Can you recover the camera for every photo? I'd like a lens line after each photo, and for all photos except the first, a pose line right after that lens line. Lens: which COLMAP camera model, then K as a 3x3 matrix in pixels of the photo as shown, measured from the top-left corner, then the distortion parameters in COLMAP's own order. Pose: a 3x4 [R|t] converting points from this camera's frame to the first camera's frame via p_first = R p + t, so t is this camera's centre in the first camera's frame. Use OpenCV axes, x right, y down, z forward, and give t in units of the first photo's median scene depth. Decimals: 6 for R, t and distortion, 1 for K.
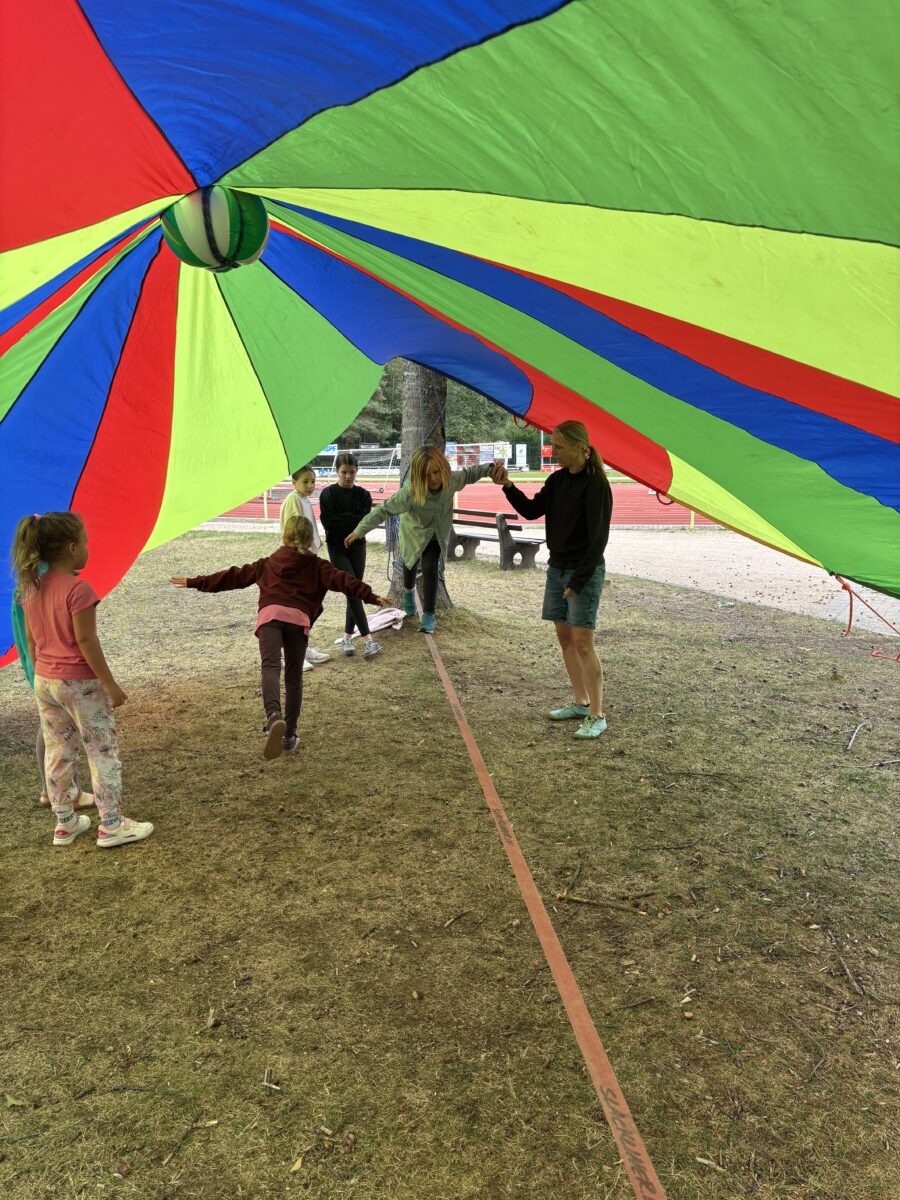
lens RADIAL K [[898.1, 0, 444.4], [0, 898.1, 605.9], [0, 0, 1]] dist [0.040472, -0.038045]
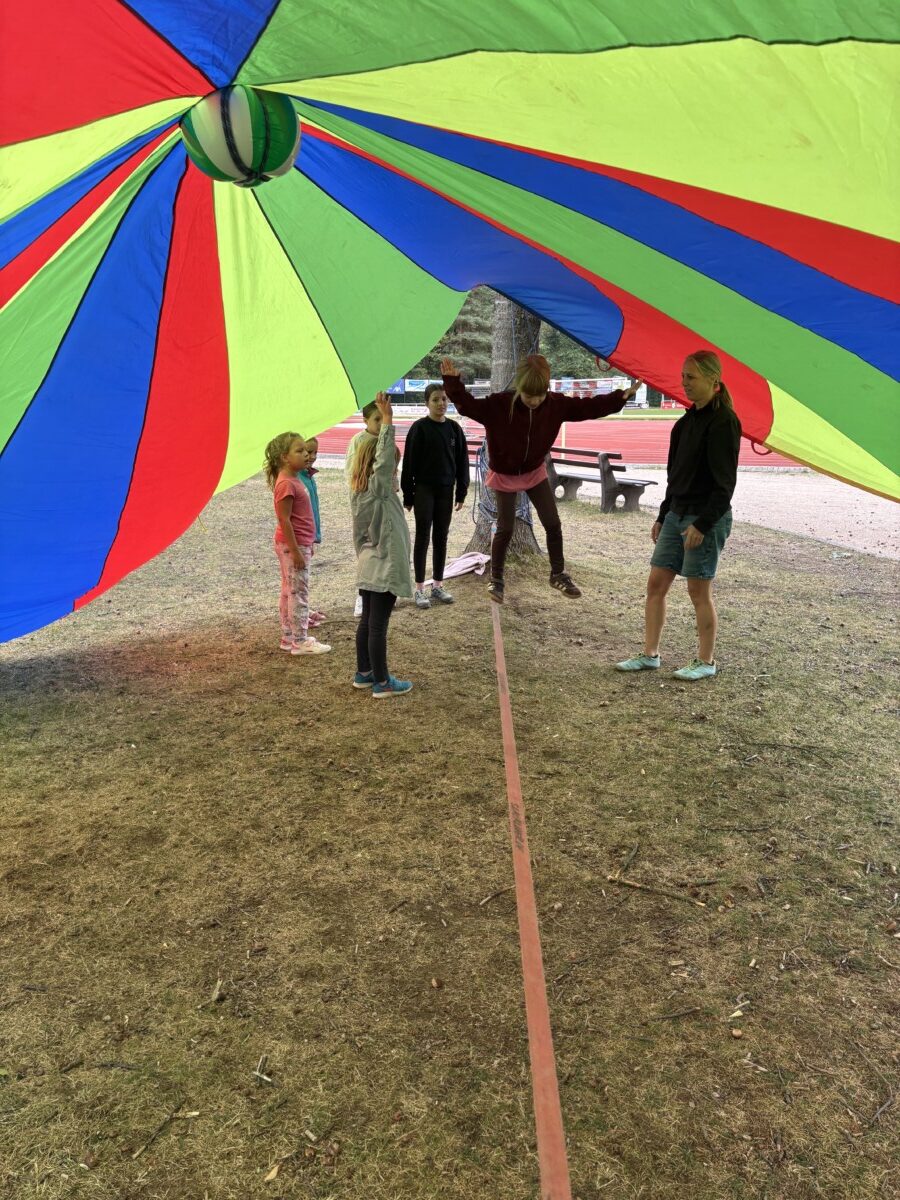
lens RADIAL K [[894.1, 0, 450.0], [0, 894.1, 600.0], [0, 0, 1]] dist [0.049024, -0.051258]
pose [[0.992684, 0.031841, -0.116470, 0.066515], [-0.024488, 0.997648, 0.064025, -0.015799], [0.118235, -0.060704, 0.991128, 0.097194]]
